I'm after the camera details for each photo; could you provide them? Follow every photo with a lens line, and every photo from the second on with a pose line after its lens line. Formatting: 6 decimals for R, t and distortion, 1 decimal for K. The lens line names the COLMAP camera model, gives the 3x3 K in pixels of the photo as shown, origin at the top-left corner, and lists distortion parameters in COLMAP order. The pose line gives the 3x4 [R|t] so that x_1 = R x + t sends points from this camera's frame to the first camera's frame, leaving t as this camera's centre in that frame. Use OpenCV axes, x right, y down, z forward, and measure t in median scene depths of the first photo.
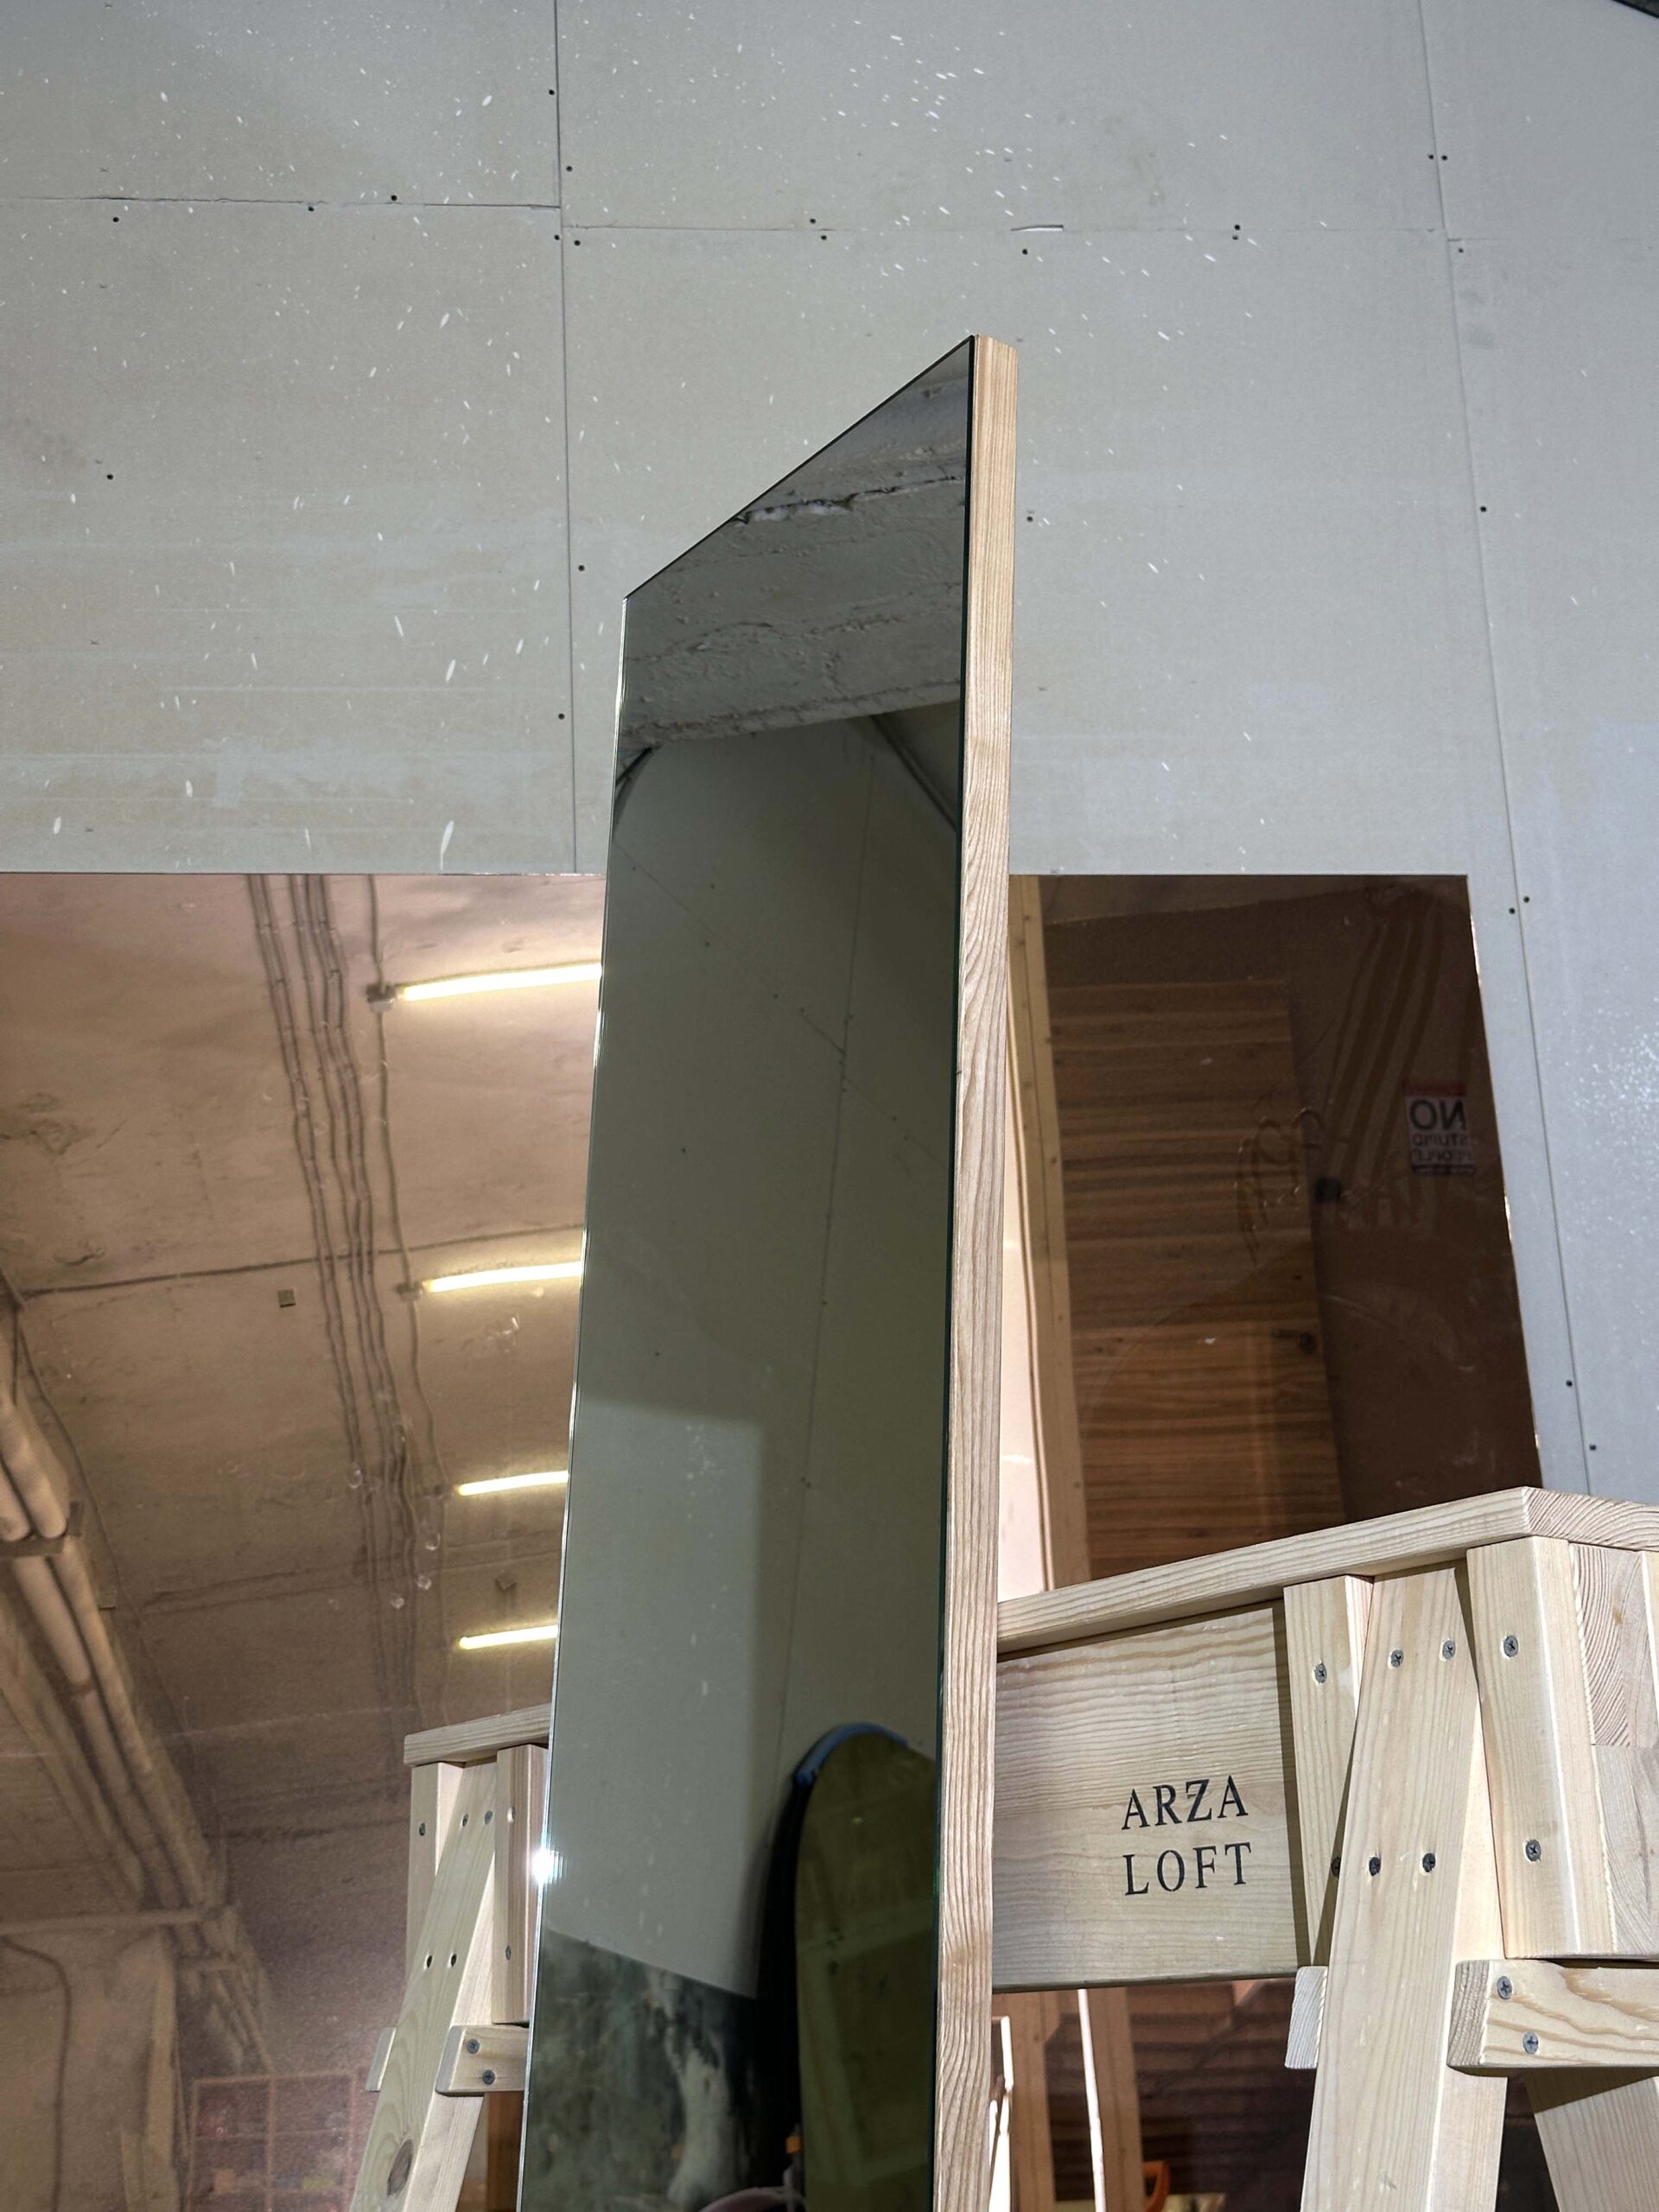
lens RADIAL K [[2956.1, 0, 829.5], [0, 2956.1, 1106.0], [0, 0, 1]] dist [0.081952, -0.056133]
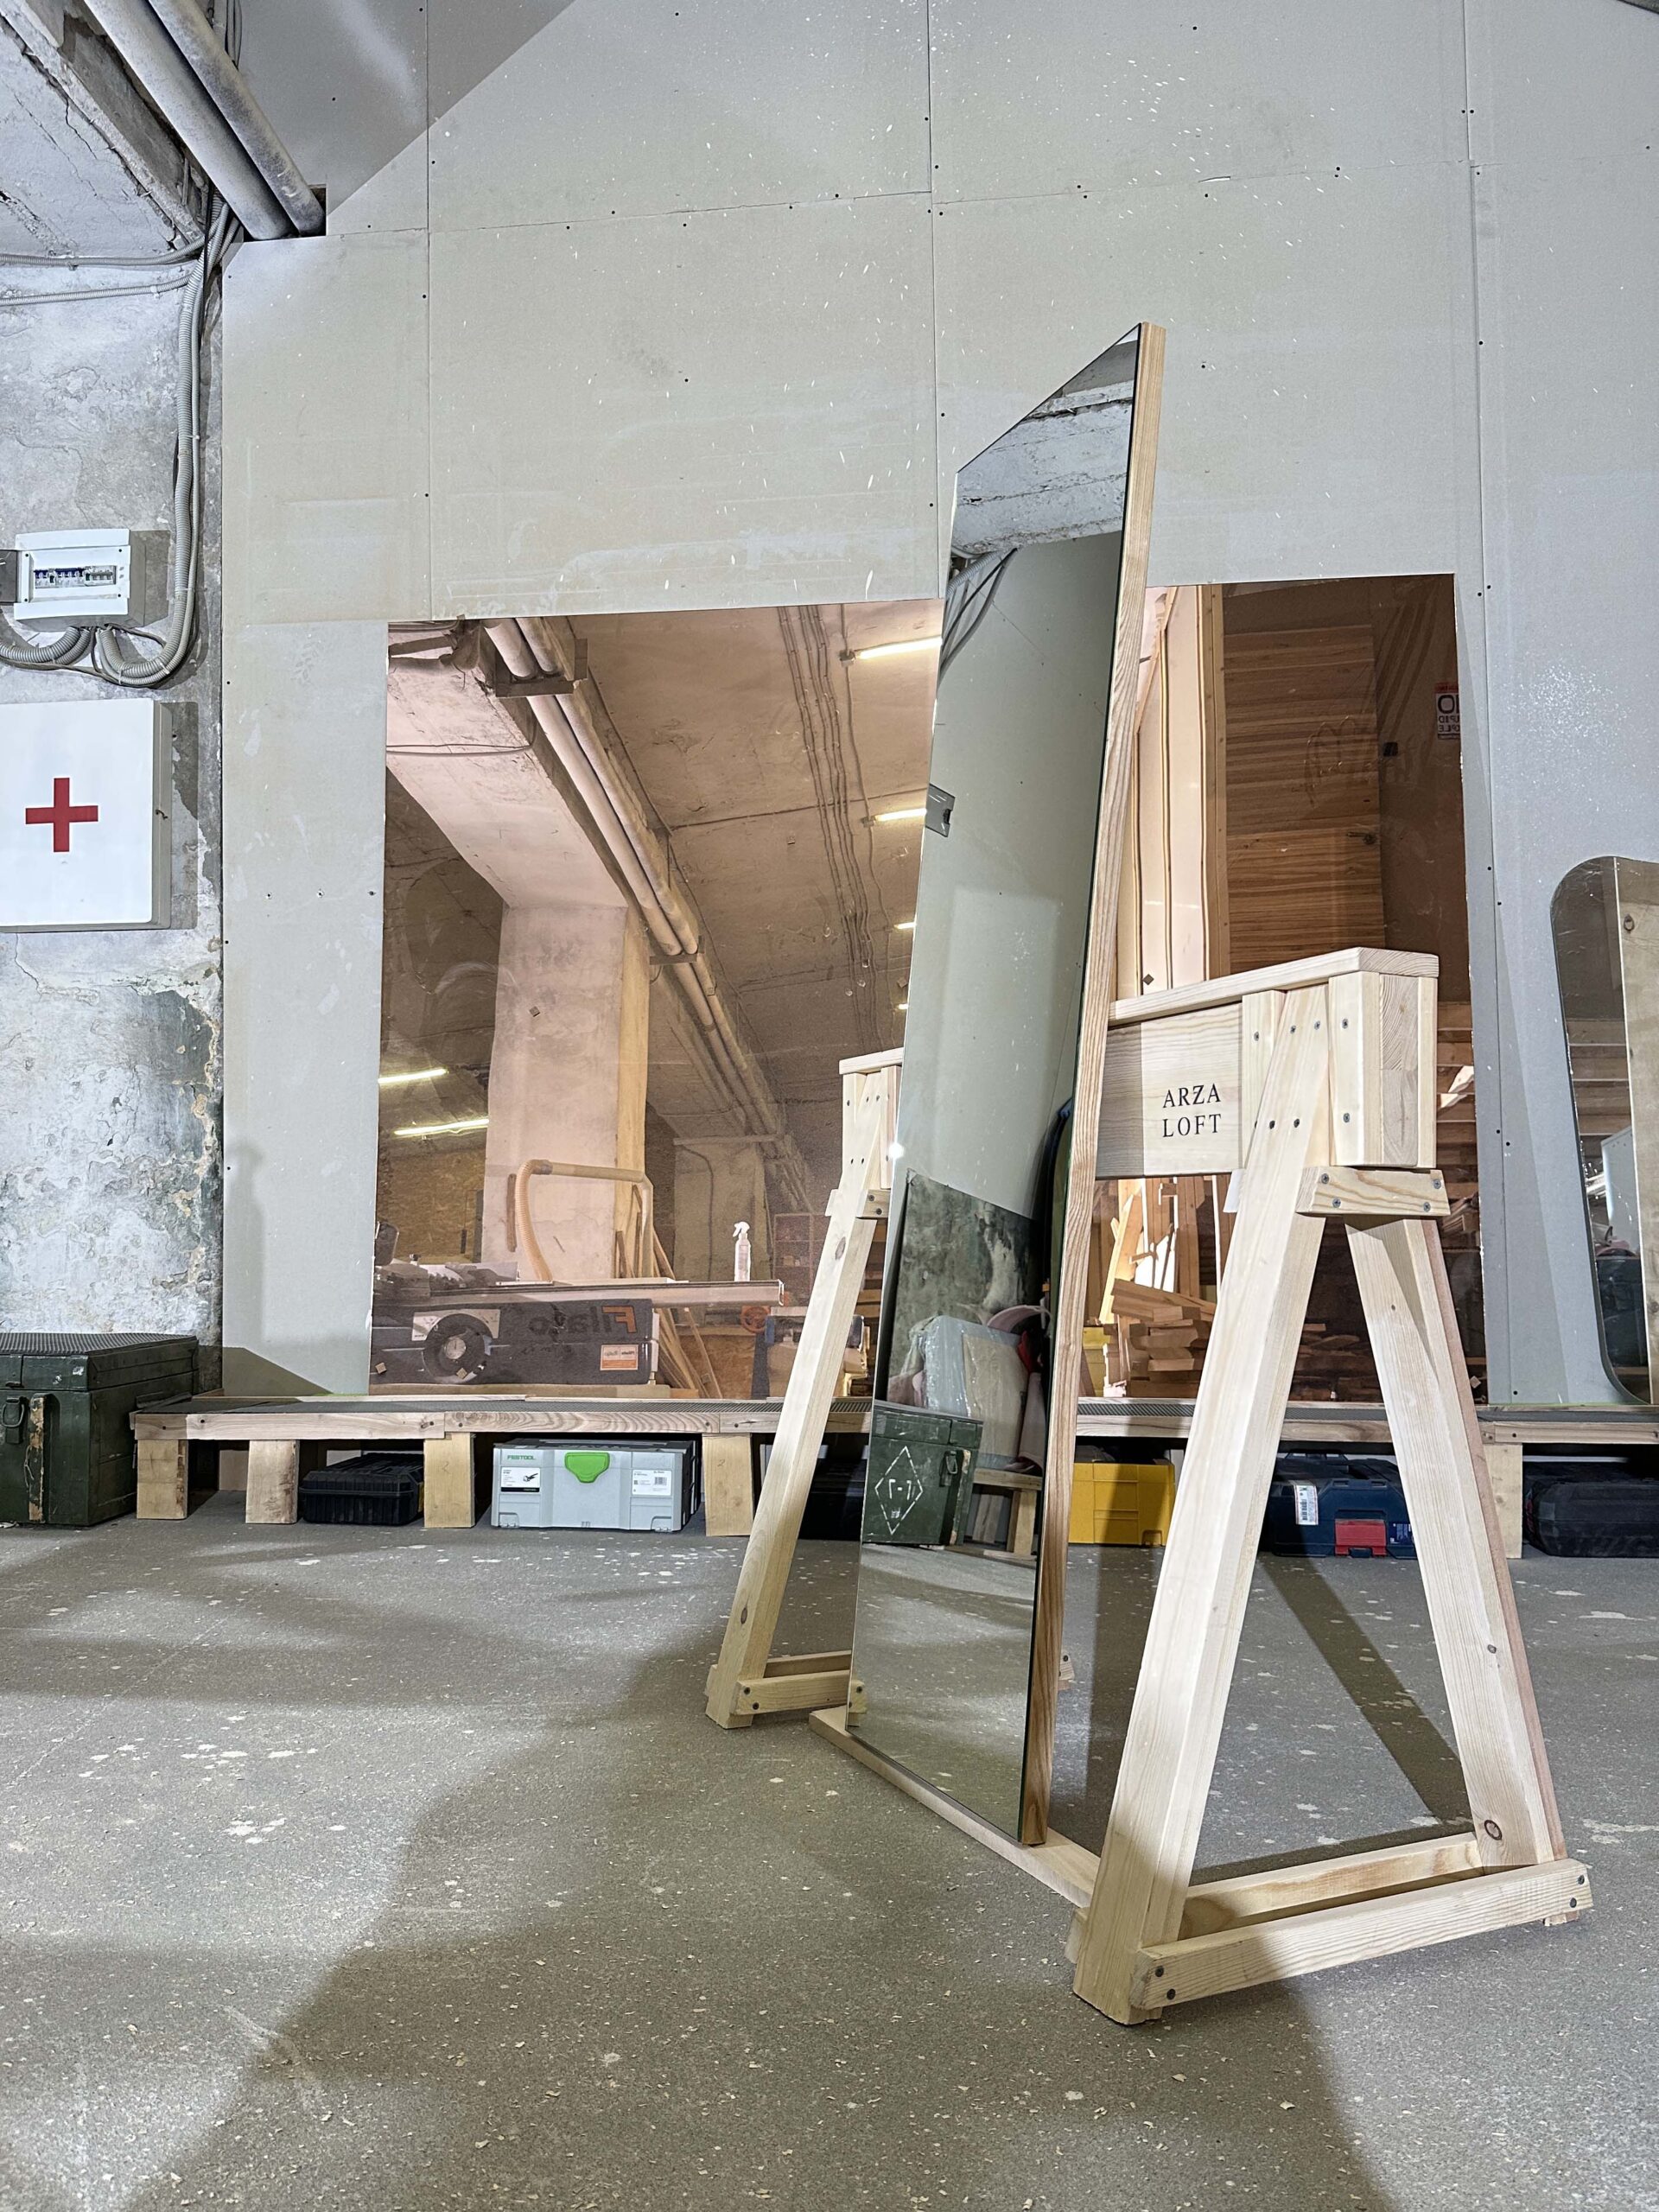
lens RADIAL K [[1574.5, 0, 785.2], [0, 1574.5, 1169.5], [0, 0, 1]] dist [0.125080, -0.227521]
pose [[0.980715, 0.021091, -0.194303, 0.020349], [0.034027, 0.960553, 0.276009, -0.013646], [0.192460, -0.277298, 0.941310, -0.049745]]
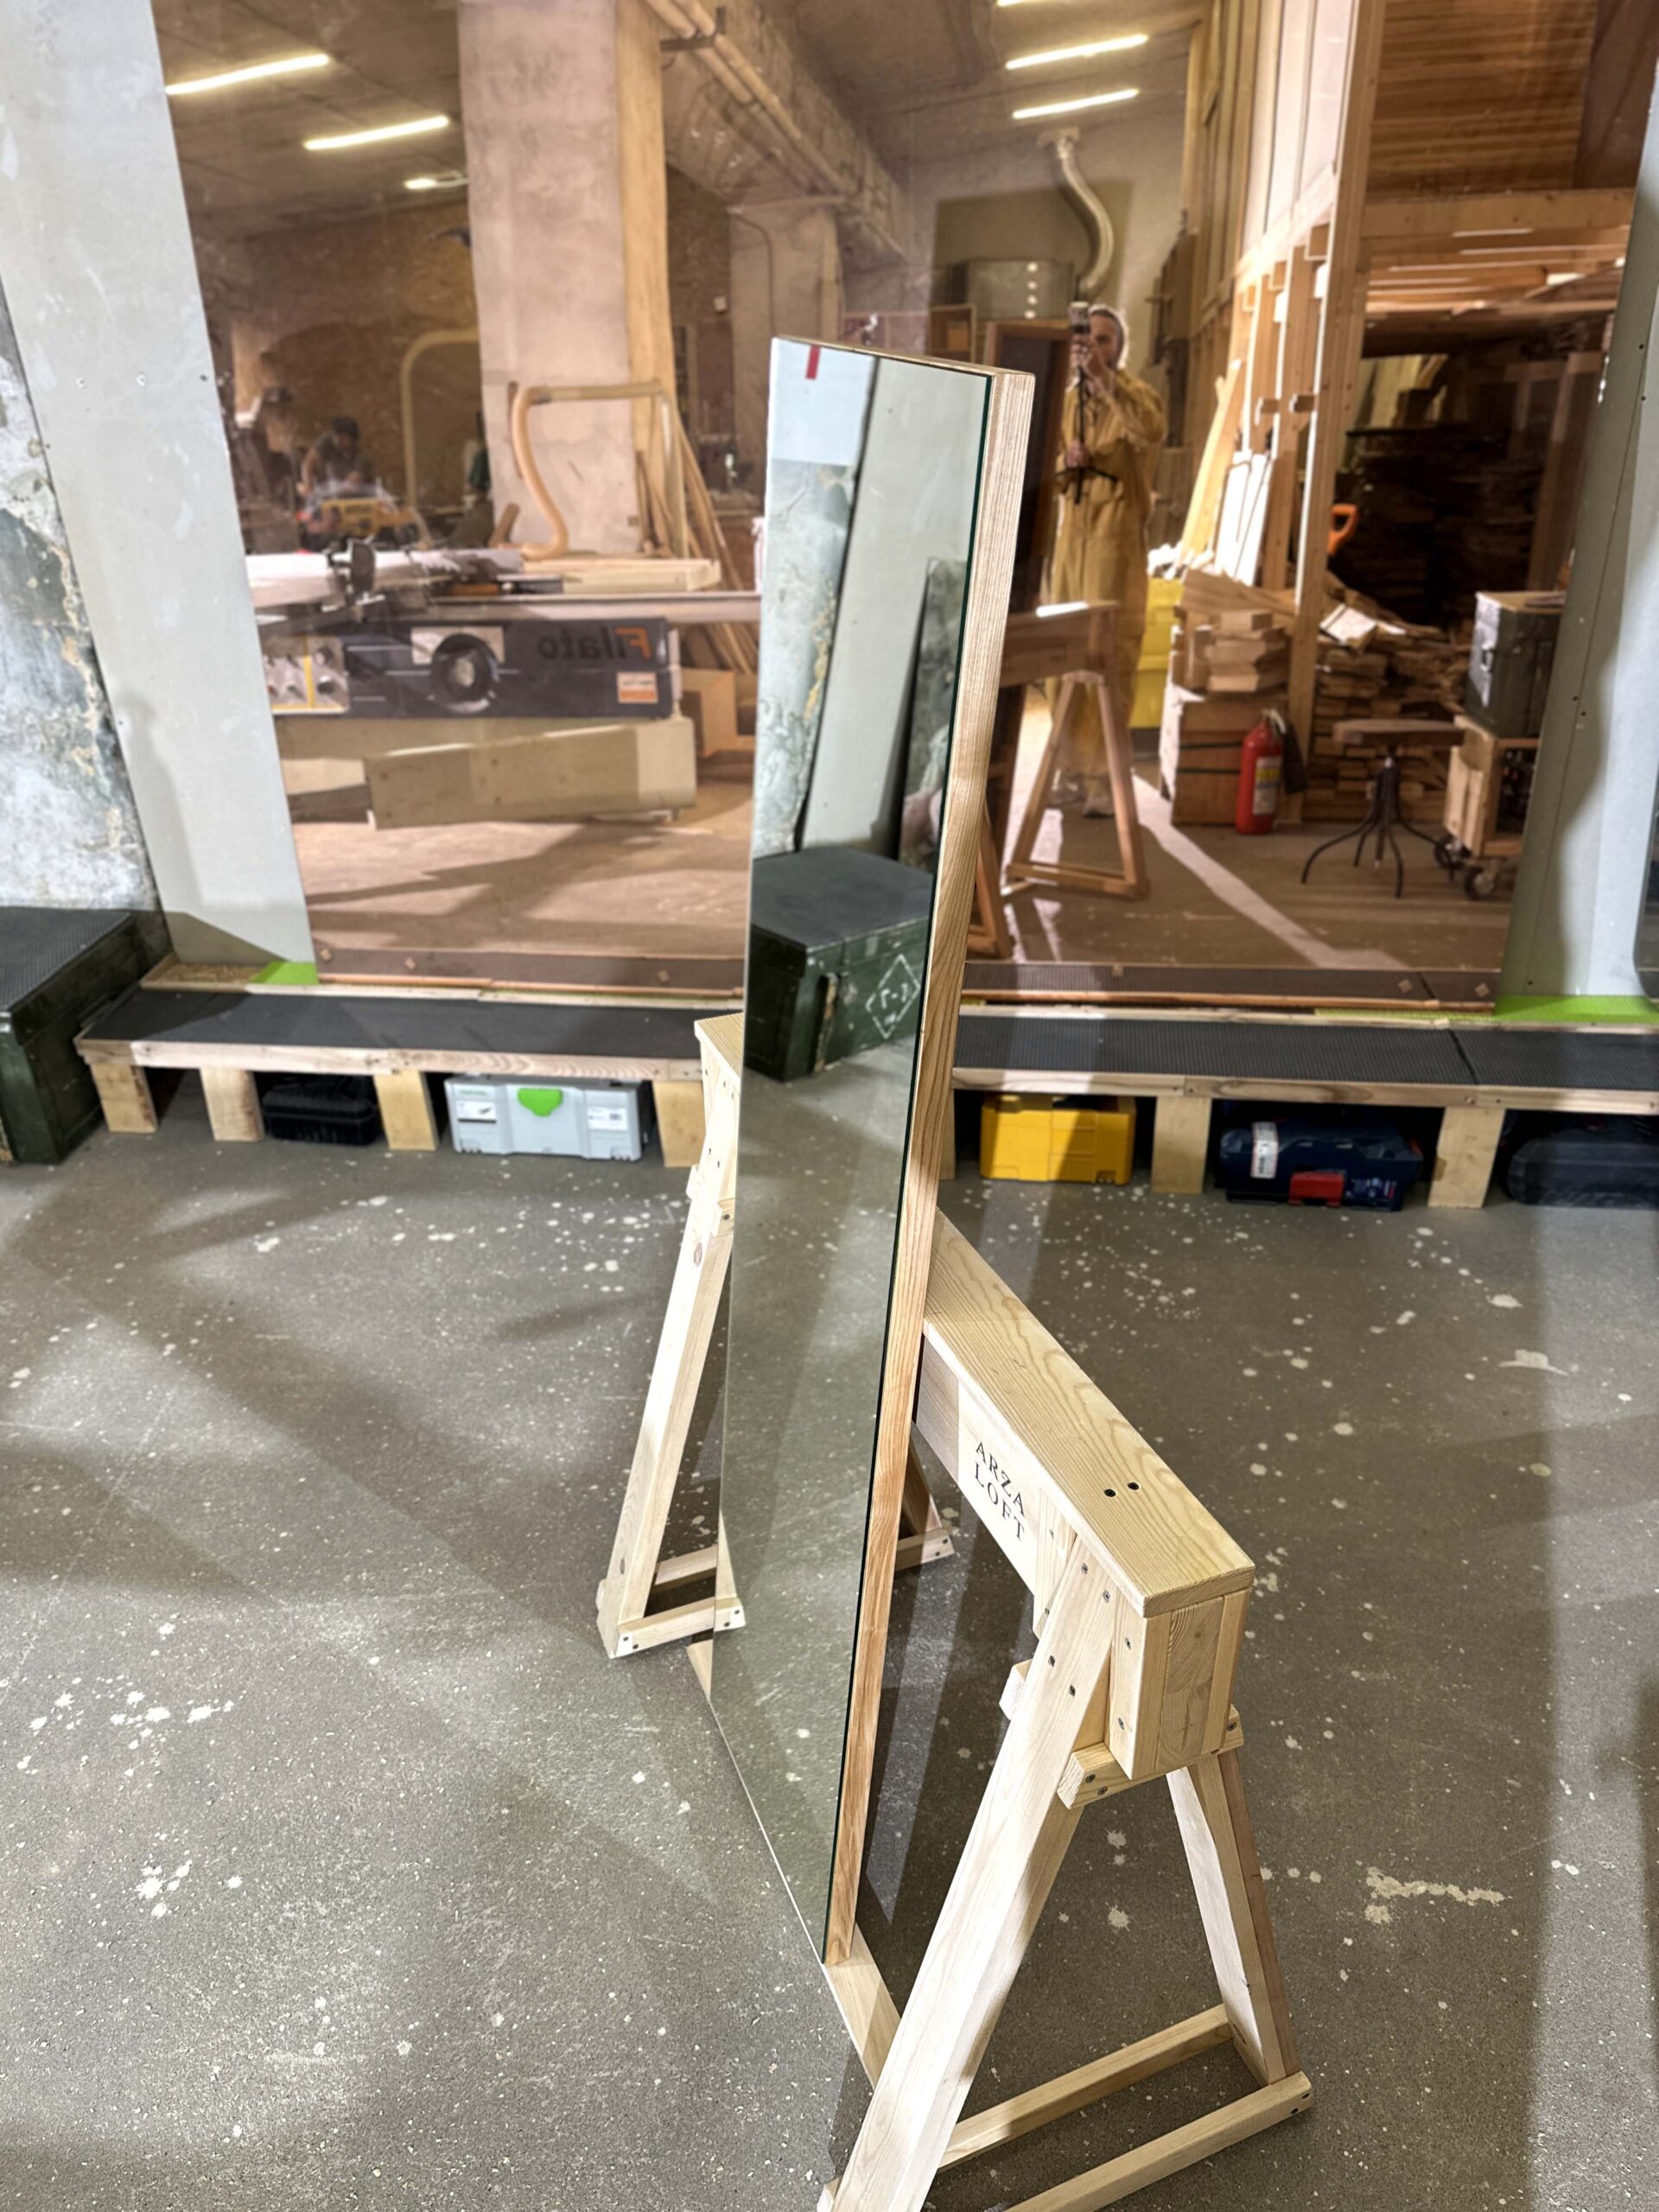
lens RADIAL K [[1571.5, 0, 813.6], [0, 1571.5, 1092.5], [0, 0, 1]] dist [0.089772, -0.123830]
pose [[0.972035, 0.105875, -0.209616, 0.069955], [0.083004, 0.680091, 0.728414, -0.234876], [0.219679, -0.725442, 0.652284, 0.186859]]
